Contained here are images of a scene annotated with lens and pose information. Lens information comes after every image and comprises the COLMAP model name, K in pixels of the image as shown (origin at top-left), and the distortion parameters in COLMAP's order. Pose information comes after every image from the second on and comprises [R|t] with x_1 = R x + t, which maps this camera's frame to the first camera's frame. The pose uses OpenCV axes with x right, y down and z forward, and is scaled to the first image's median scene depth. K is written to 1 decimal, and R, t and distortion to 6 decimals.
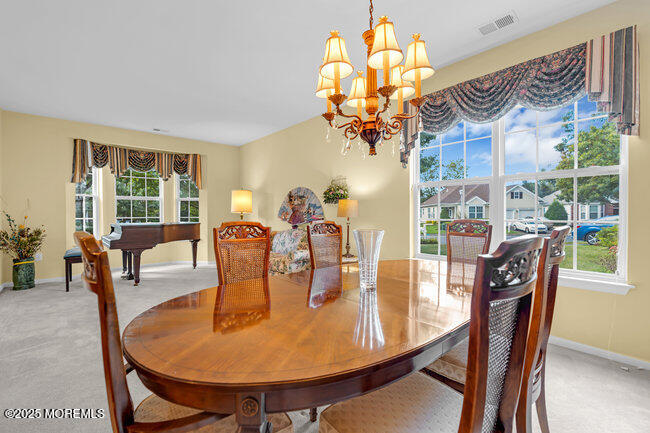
lens RADIAL K [[296.3, 0, 325.0], [0, 296.3, 216.5], [0, 0, 1]] dist [-0.001492, 0.000441]
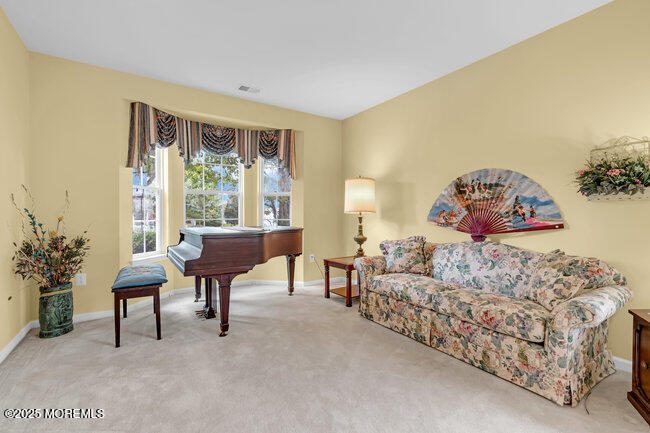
lens RADIAL K [[296.3, 0, 325.0], [0, 296.3, 216.5], [0, 0, 1]] dist [-0.001492, 0.000441]
pose [[0.990802, 0.004607, -0.135243, -0.308484], [-0.004748, 0.999988, -0.000723, -0.004638], [0.135238, 0.001359, 0.990812, 0.379875]]
